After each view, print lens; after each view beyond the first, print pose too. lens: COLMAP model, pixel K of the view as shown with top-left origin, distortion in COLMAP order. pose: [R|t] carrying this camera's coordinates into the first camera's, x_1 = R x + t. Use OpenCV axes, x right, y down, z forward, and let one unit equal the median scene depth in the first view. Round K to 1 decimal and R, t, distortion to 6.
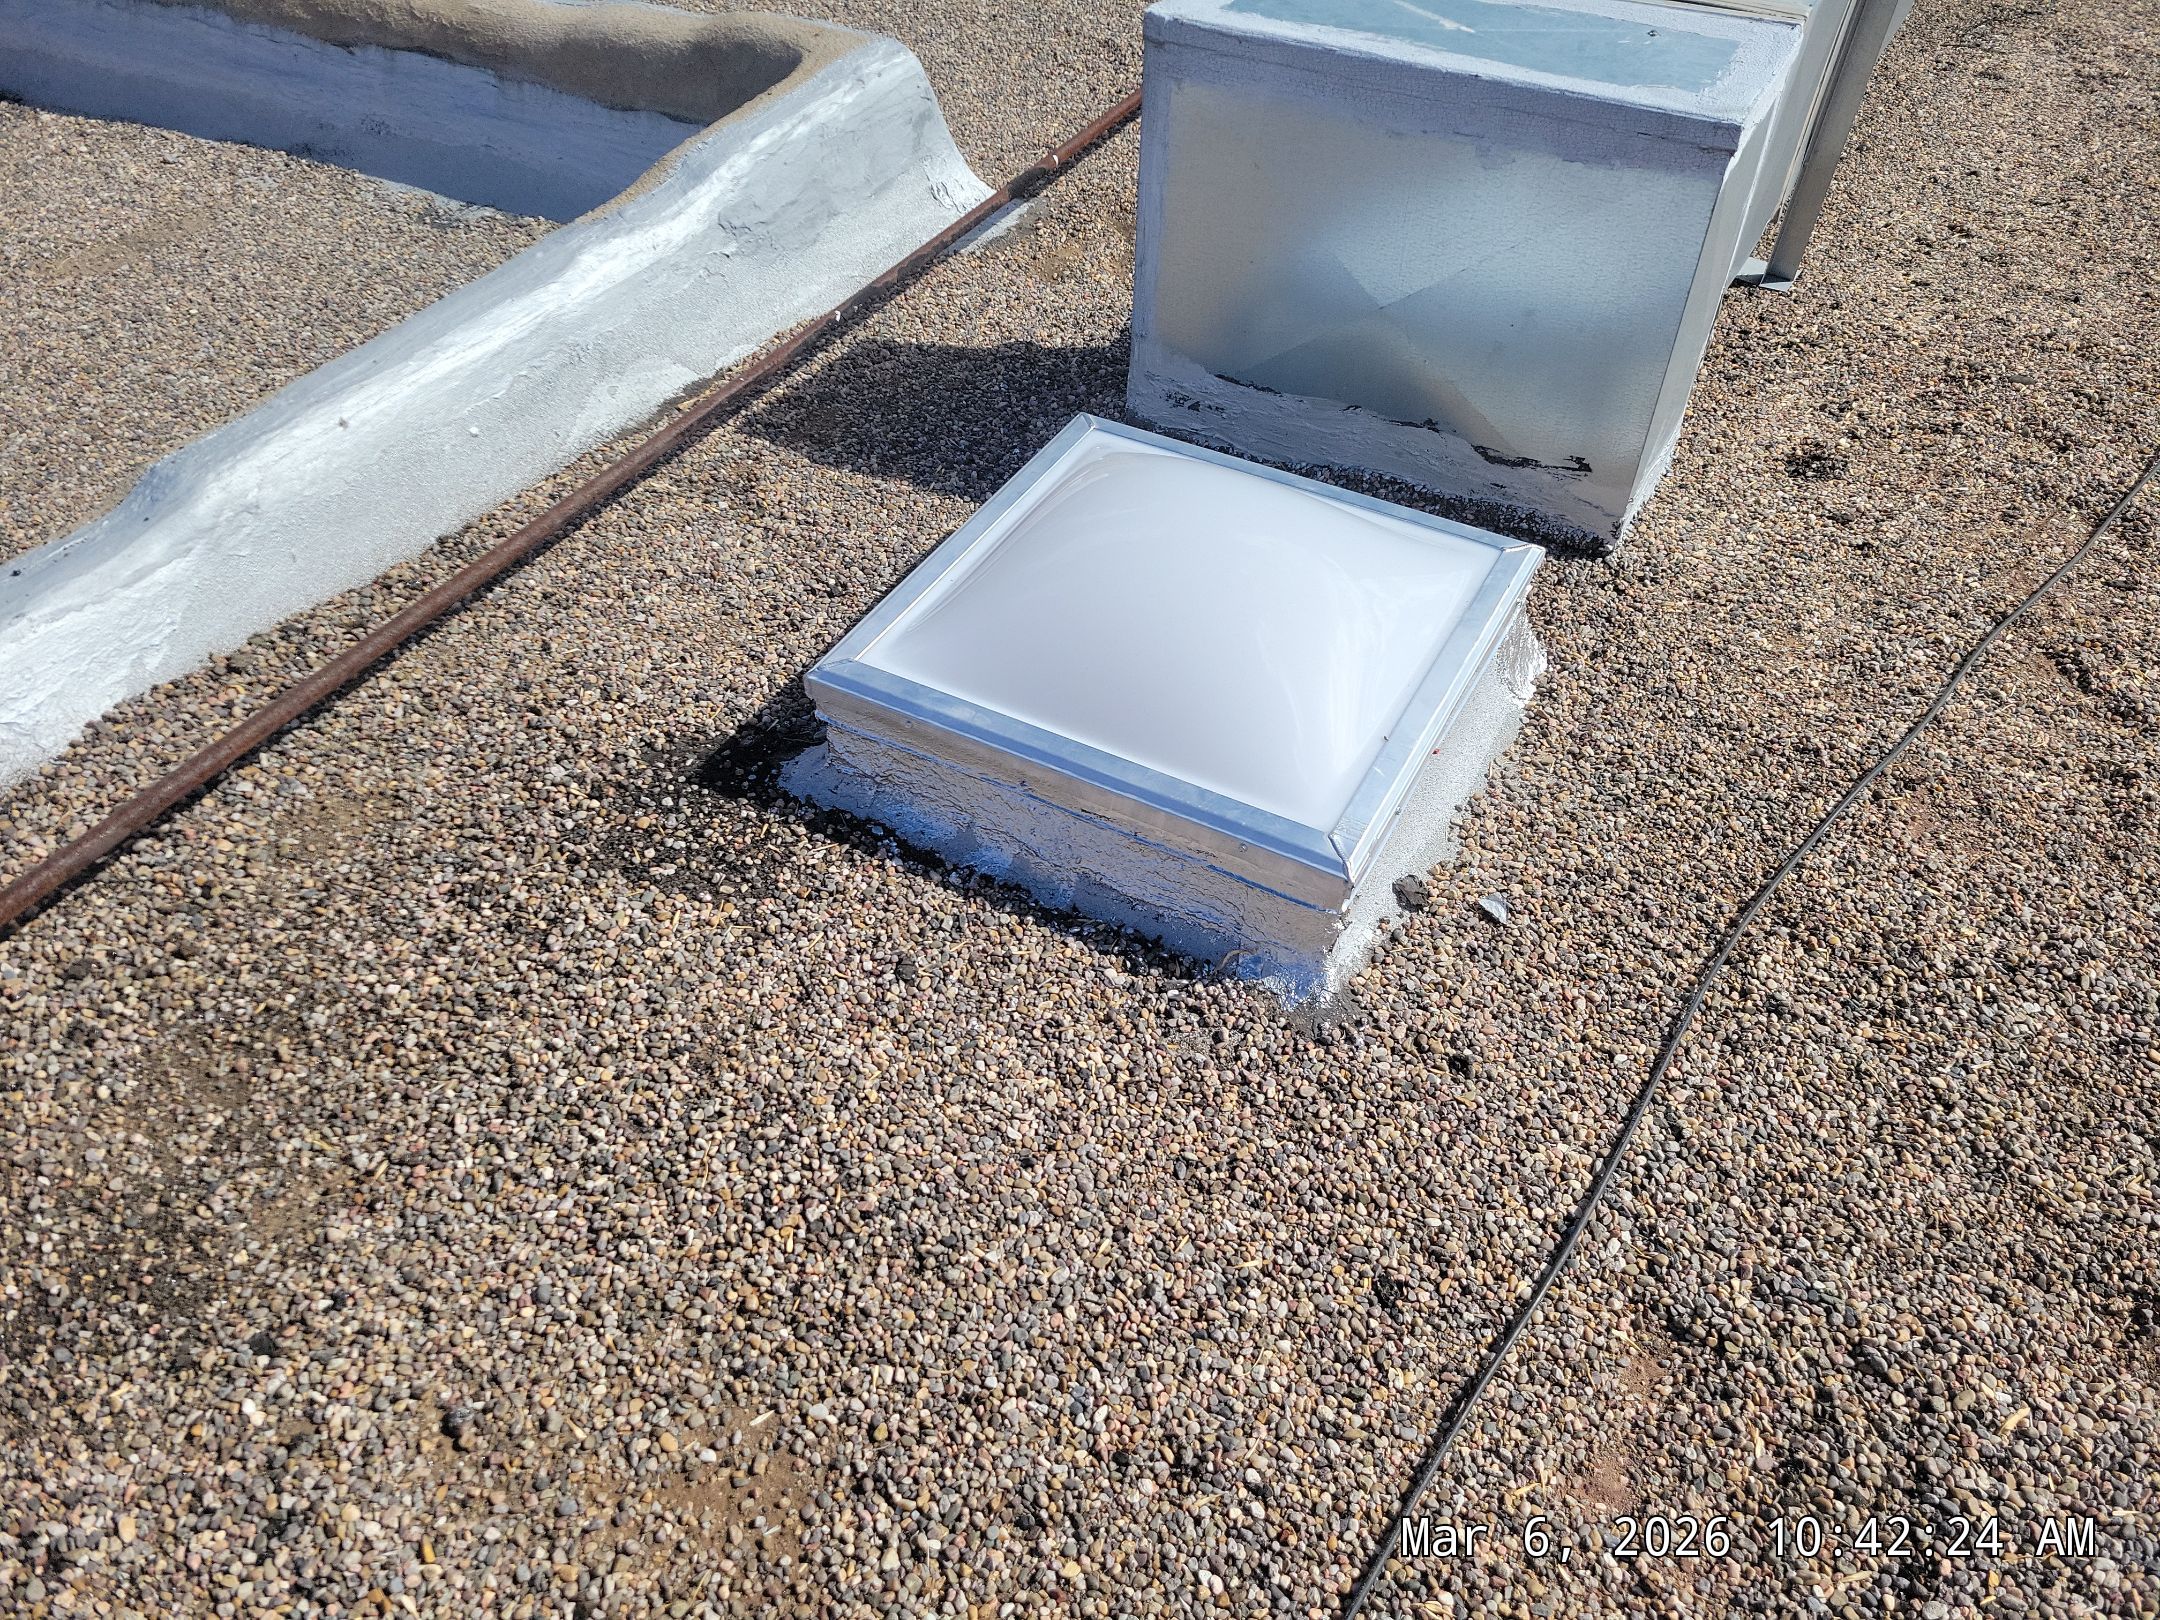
lens RADIAL K [[1666.4, 0, 1078.3], [0, 1666.4, 796.7], [0, 0, 1]] dist [0.077225, -0.057515]
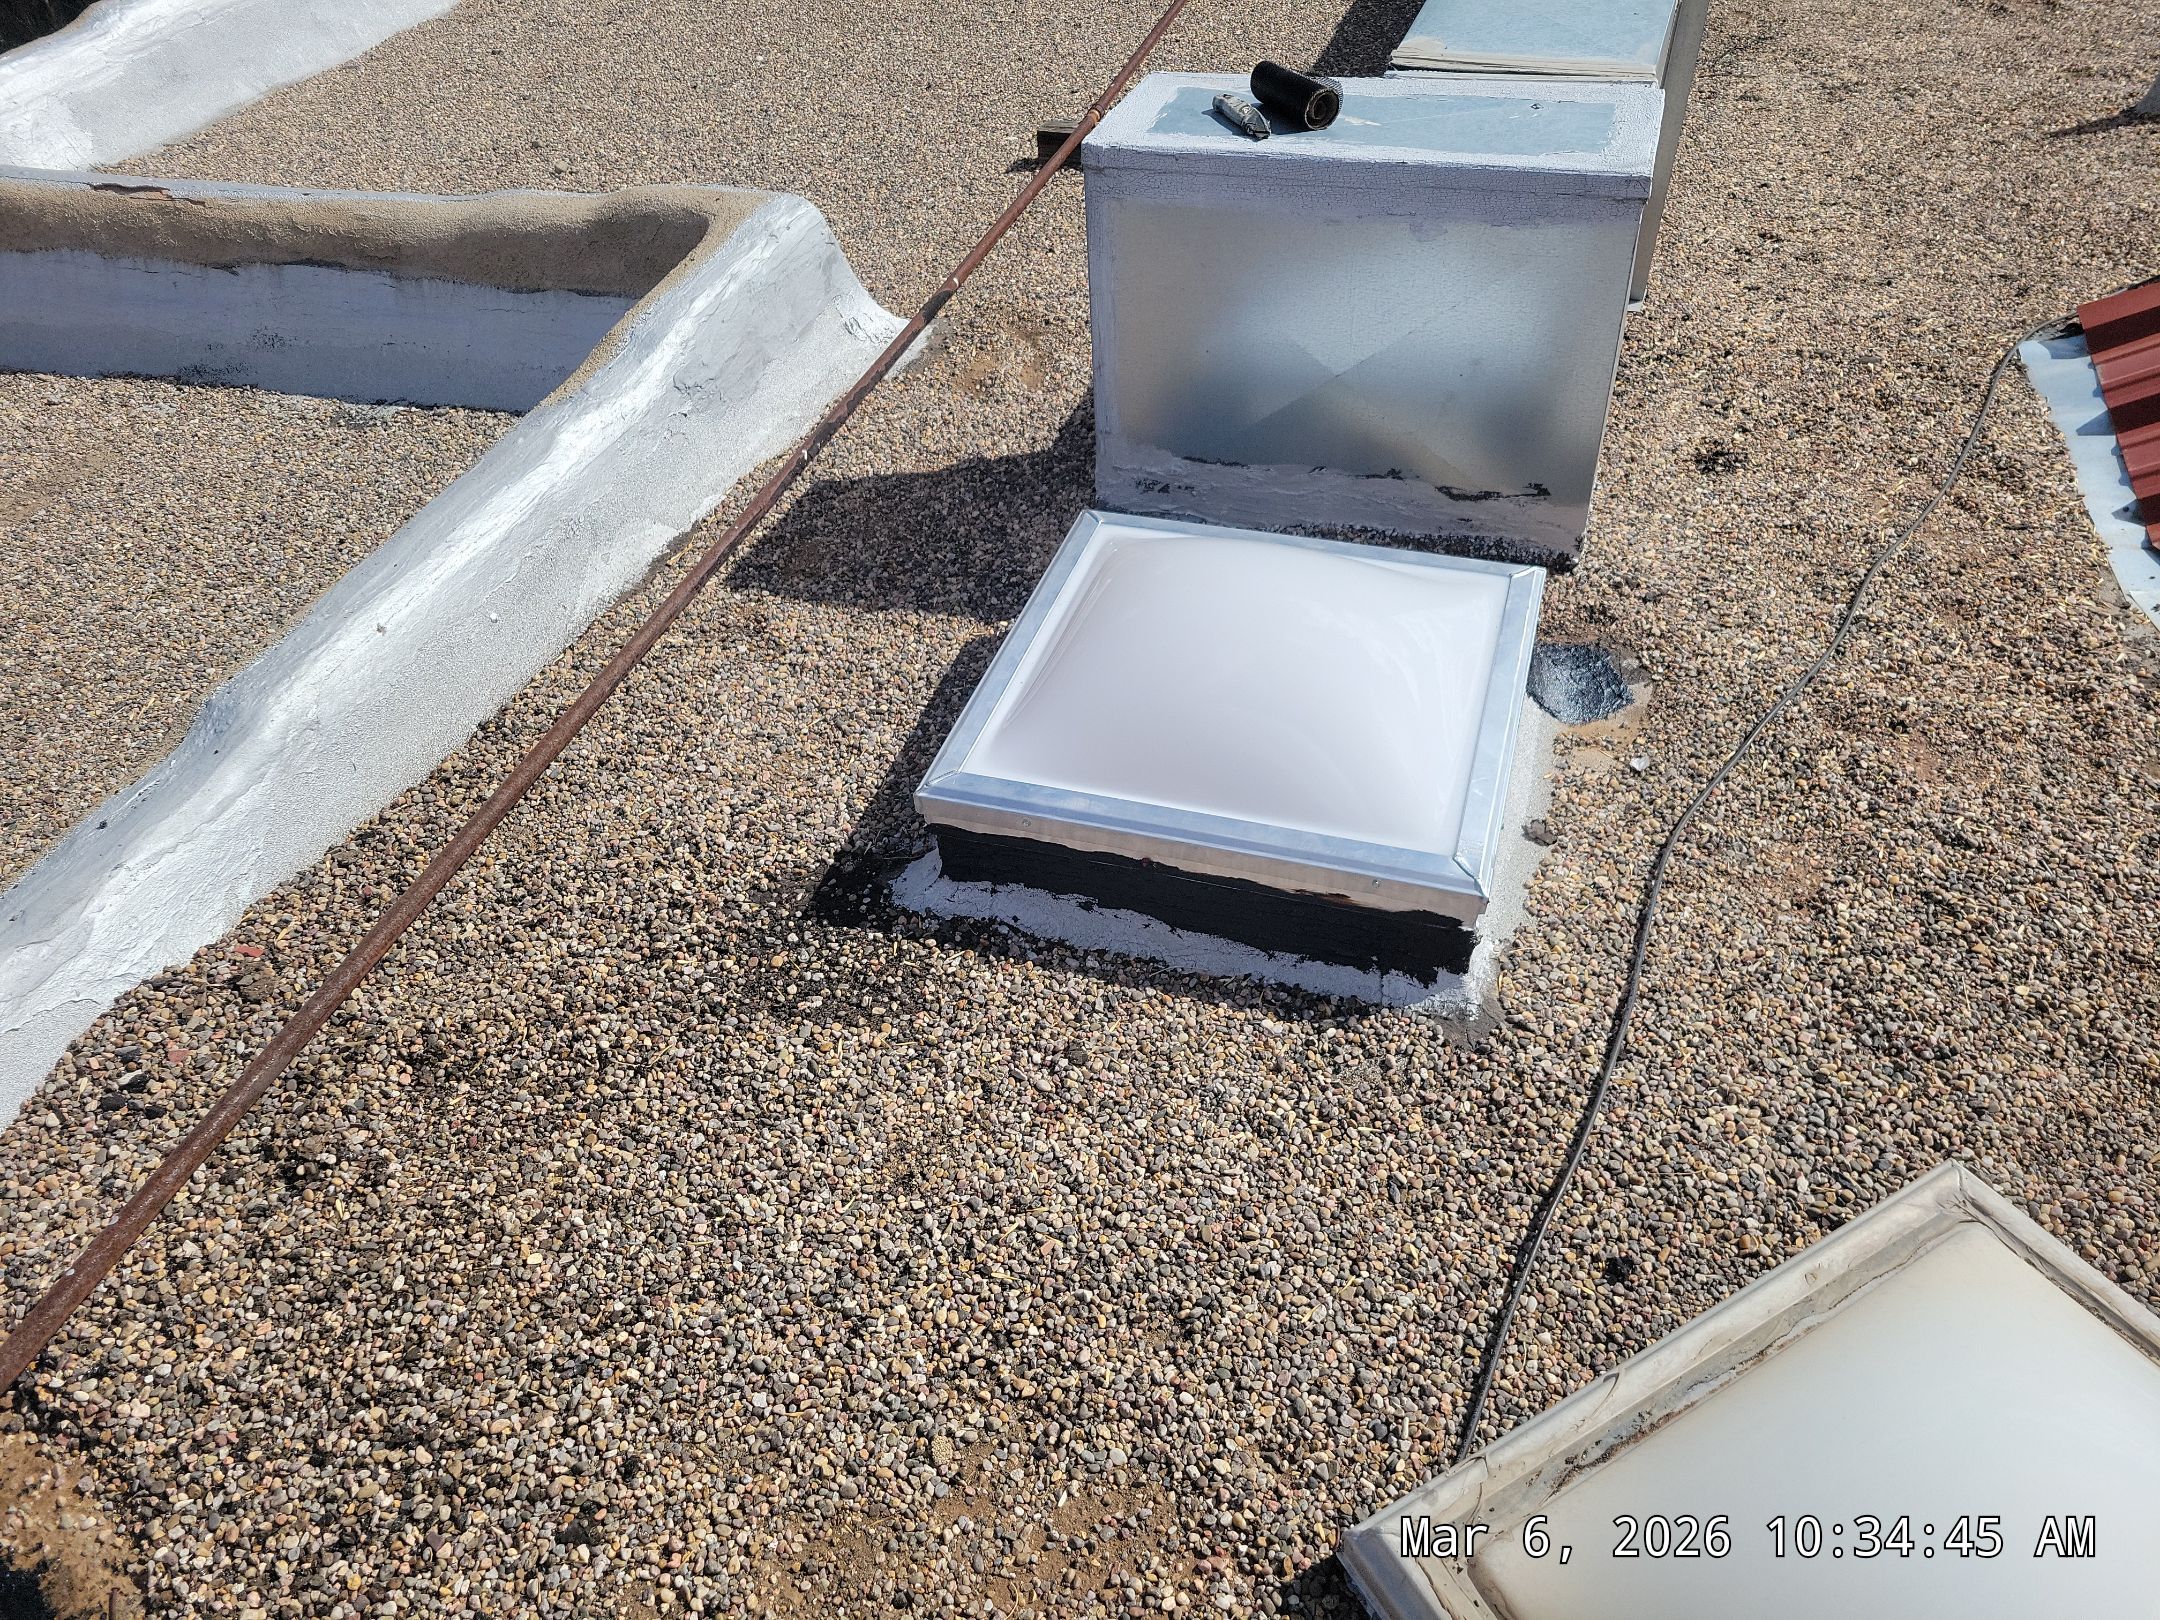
lens RADIAL K [[1666.4, 0, 1088.8], [0, 1666.4, 746.7], [0, 0, 1]] dist [0.077225, -0.057515]
pose [[0.981574, -0.161338, 0.102385, -0.125891], [0.168804, 0.983234, -0.068963, -0.008919], [-0.089542, 0.084975, 0.992352, -0.036609]]
